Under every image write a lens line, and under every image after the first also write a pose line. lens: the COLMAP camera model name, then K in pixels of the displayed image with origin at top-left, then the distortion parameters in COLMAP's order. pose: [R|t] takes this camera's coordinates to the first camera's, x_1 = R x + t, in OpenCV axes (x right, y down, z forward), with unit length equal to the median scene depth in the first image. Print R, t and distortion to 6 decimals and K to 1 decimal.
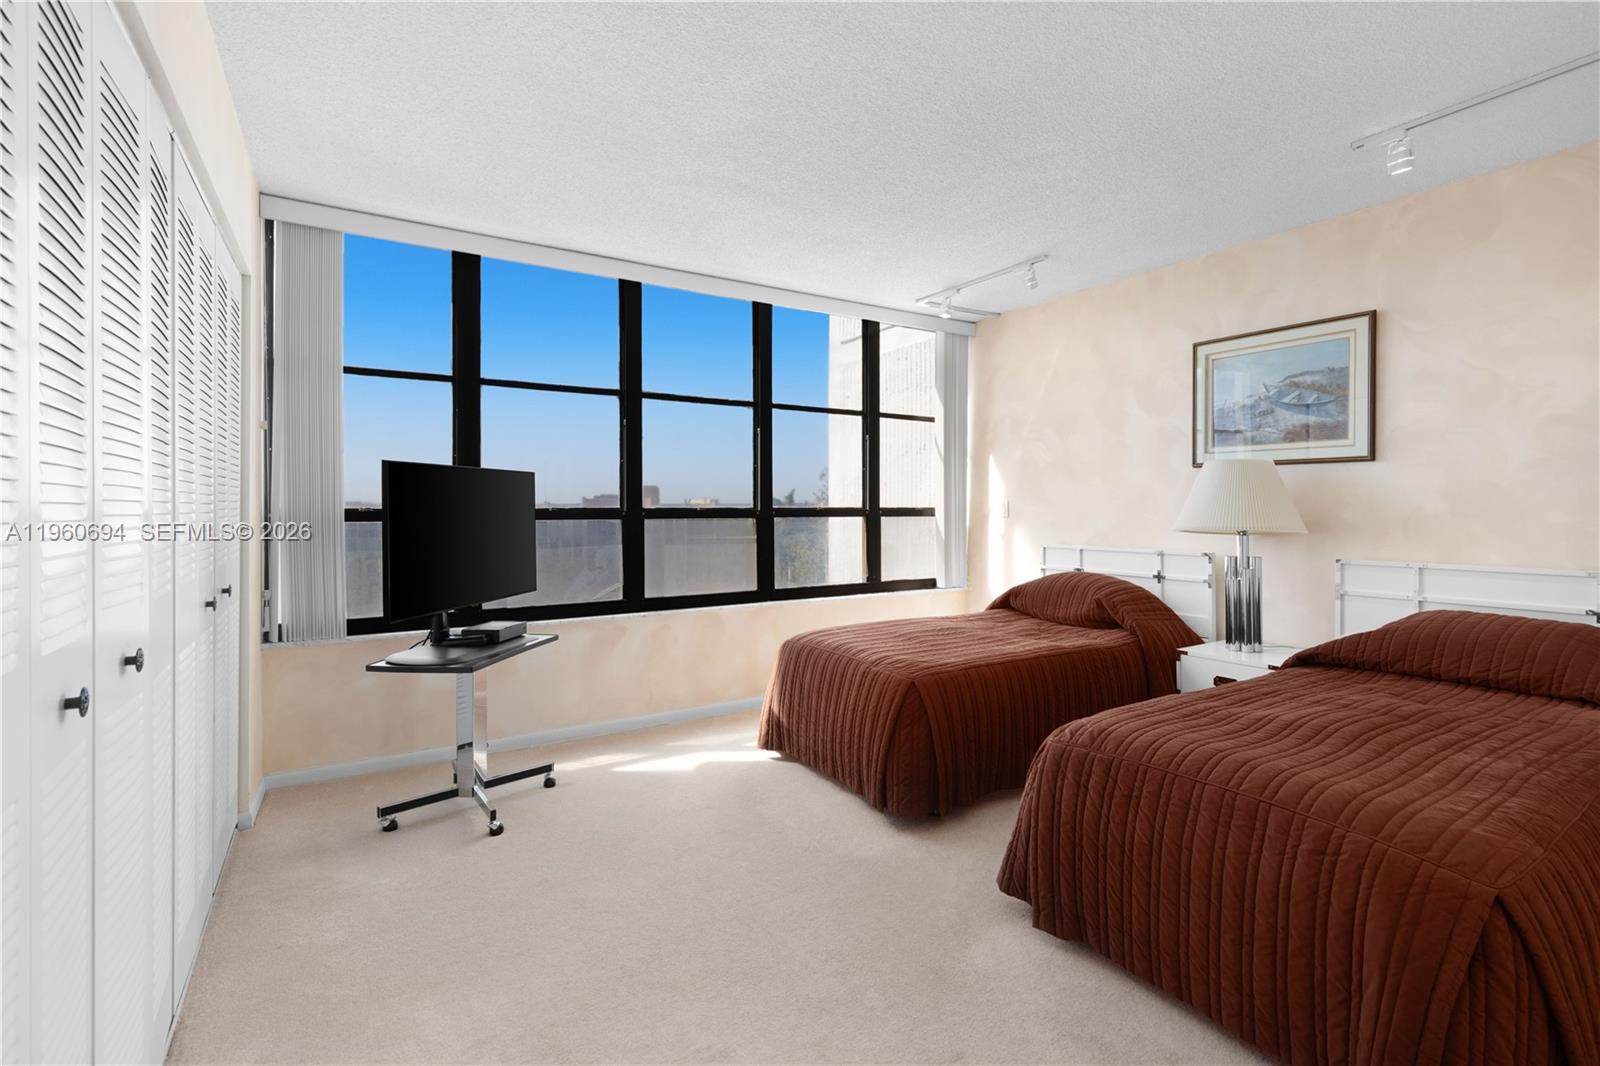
lens RADIAL K [[725.4, 0, 802.3], [0, 725.4, 513.3], [0, 0, 1]] dist [0.000864, -0.000472]
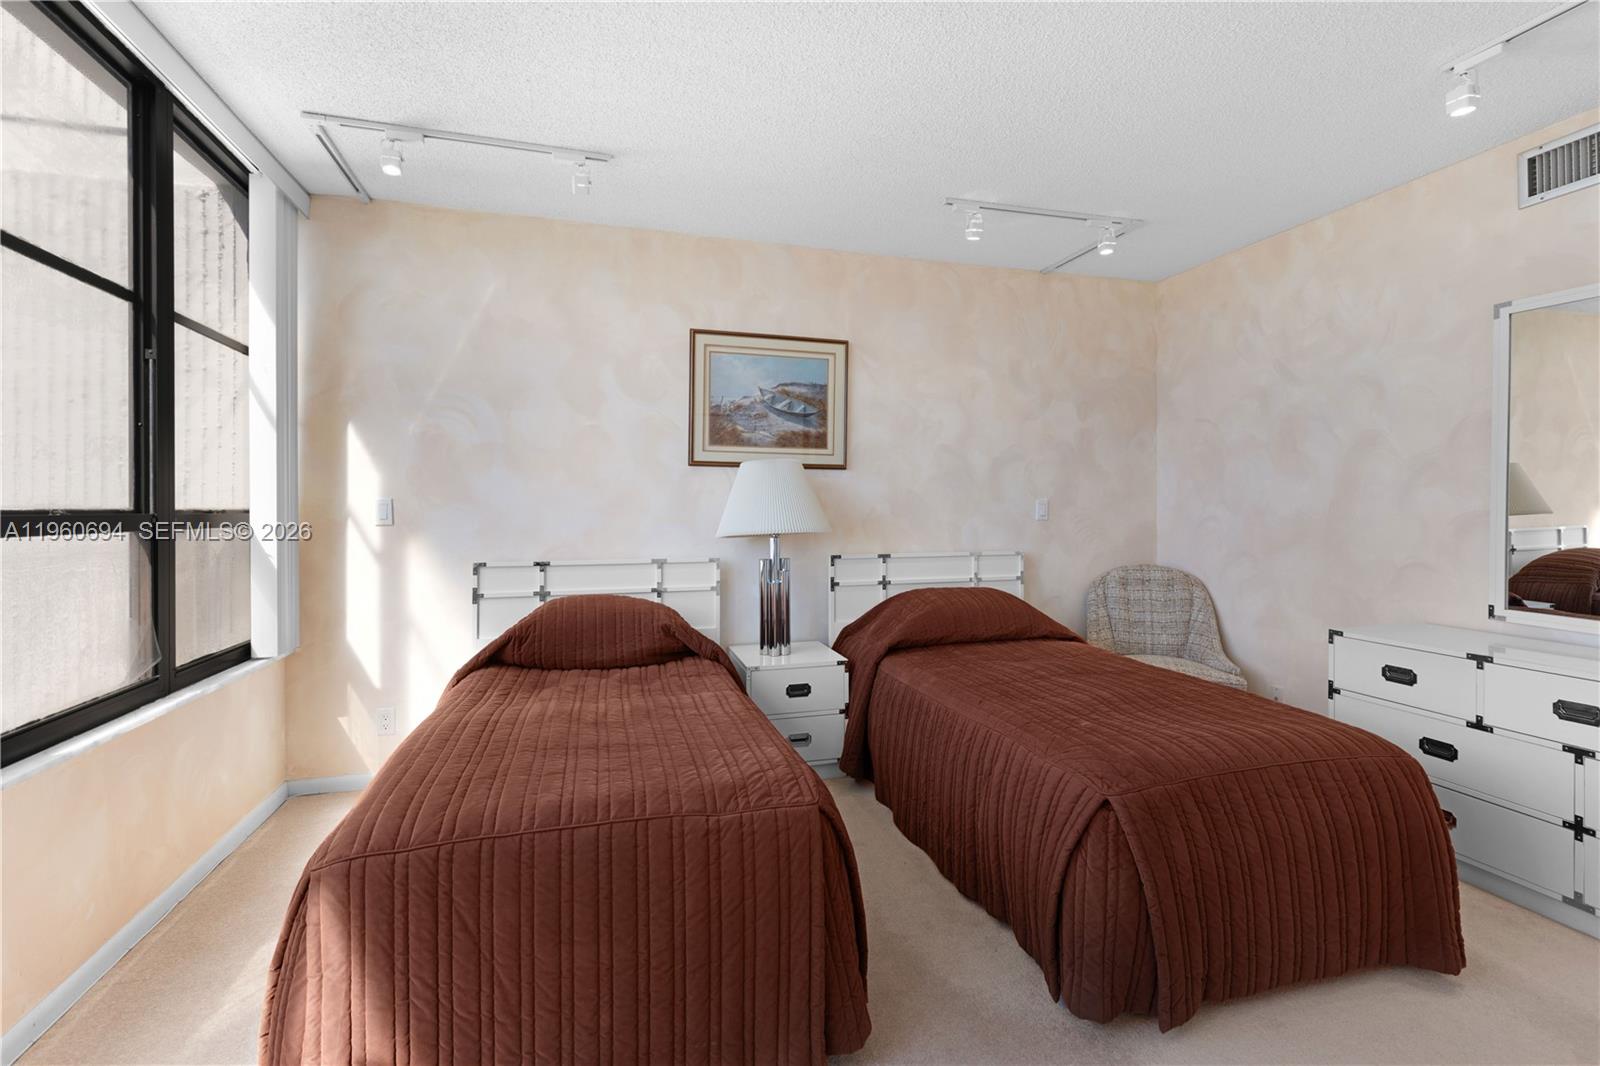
lens RADIAL K [[763.2, 0, 731.6], [0, 763.2, 515.0], [0, 0, 1]] dist [0.000883, -0.000011]
pose [[0.269799, 0.000862, 0.962916, -0.409284], [0.011449, 0.999926, -0.004103, 0.003311], [-0.962848, 0.012132, 0.269770, 0.781297]]
